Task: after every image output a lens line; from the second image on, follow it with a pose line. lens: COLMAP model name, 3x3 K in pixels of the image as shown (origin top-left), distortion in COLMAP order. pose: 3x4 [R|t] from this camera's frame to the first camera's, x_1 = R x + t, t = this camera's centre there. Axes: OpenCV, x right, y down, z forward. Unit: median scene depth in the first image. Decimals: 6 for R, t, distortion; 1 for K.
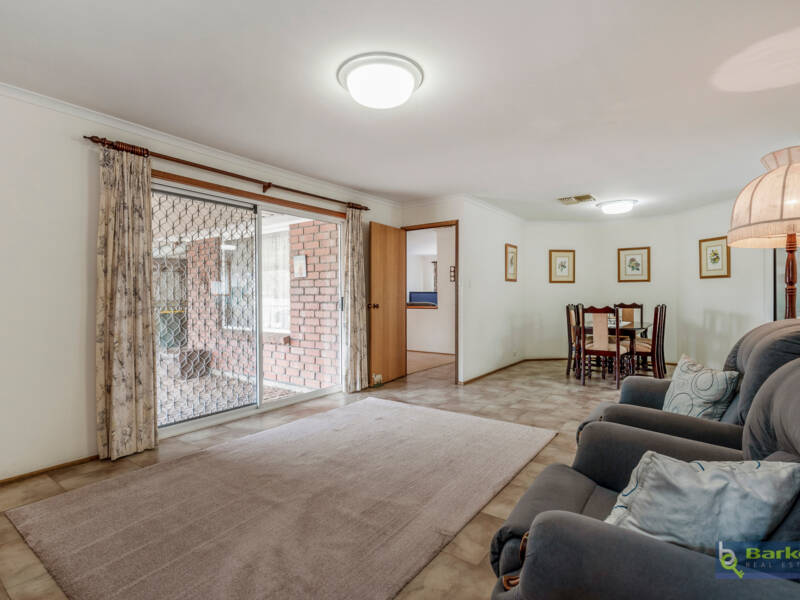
lens RADIAL K [[401.2, 0, 400.2], [0, 401.2, 297.0], [0, 0, 1]] dist [0.001283, -0.001931]
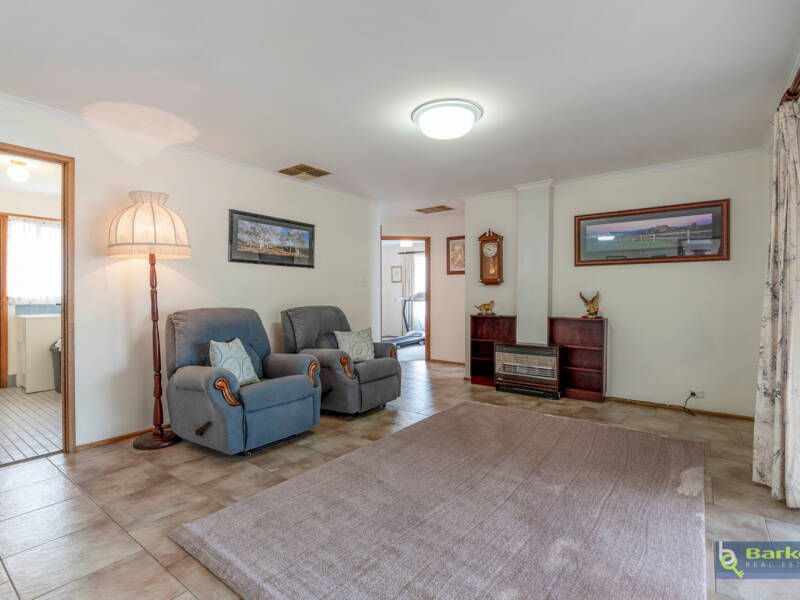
lens RADIAL K [[401.2, 0, 395.6], [0, 401.2, 293.8], [0, 0, 1]] dist [0.001283, -0.001931]
pose [[-0.999965, 0.005076, -0.006582, 0.097941], [0.005063, 0.999985, 0.001991, -0.005285], [0.006592, 0.001958, -0.999976, 1.929698]]
